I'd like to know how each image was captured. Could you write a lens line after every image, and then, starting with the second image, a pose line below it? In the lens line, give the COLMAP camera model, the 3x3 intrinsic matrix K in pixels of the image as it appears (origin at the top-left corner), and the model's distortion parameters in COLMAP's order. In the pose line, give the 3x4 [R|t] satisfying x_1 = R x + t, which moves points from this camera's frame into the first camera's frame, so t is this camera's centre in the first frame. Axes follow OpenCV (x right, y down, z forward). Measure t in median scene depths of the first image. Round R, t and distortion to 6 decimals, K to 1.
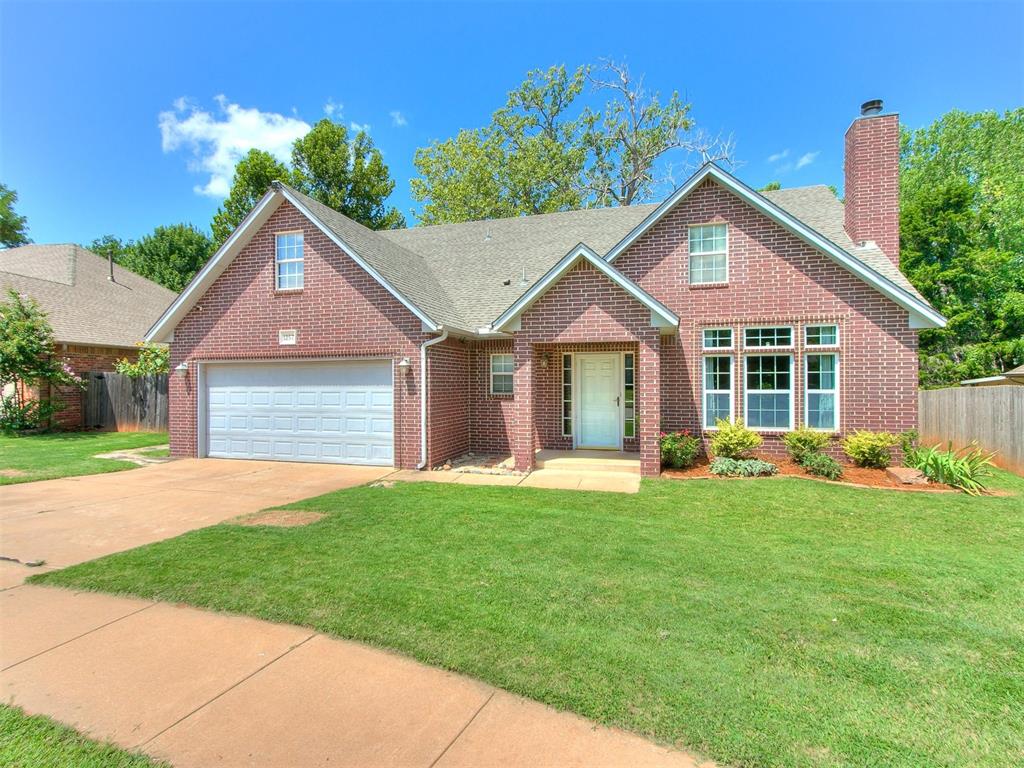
lens RADIAL K [[537.8, 0, 505.9], [0, 537.8, 382.6], [0, 0, 1]] dist [0.007765, 0.000557]
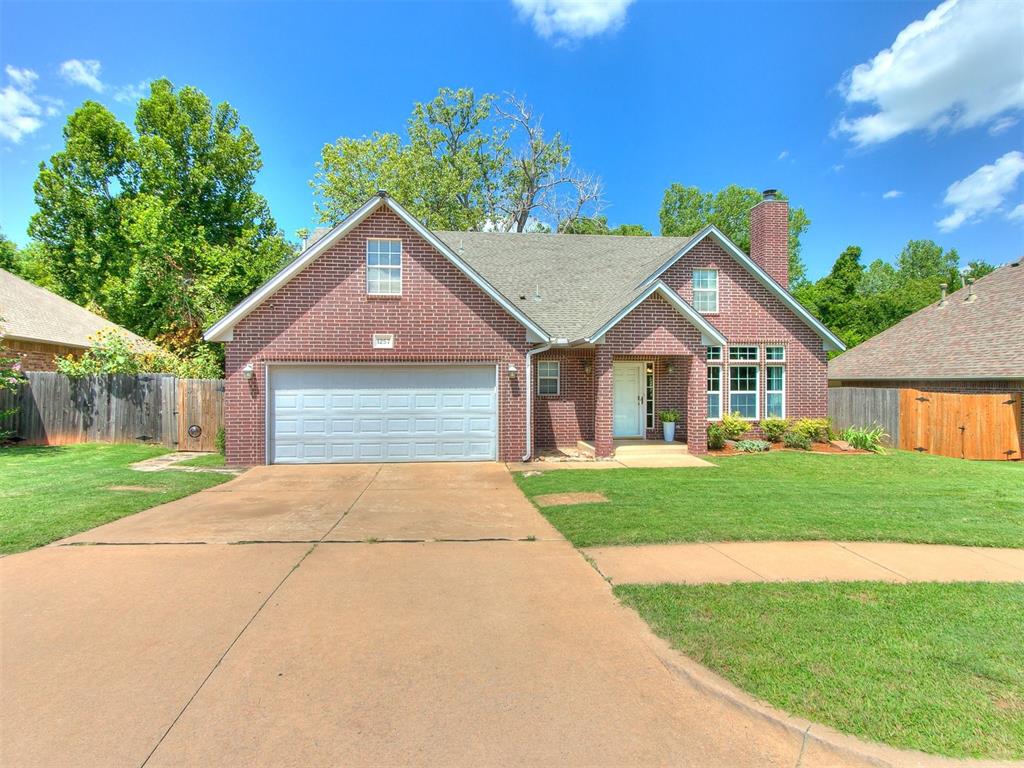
lens RADIAL K [[537.8, 0, 505.9], [0, 537.8, 382.6], [0, 0, 1]] dist [0.007765, 0.000557]
pose [[0.914809, 0.002846, 0.403876, -0.640071], [-0.002925, 0.999996, -0.000422, -0.005953], [-0.403875, -0.000795, 0.914814, -0.034470]]
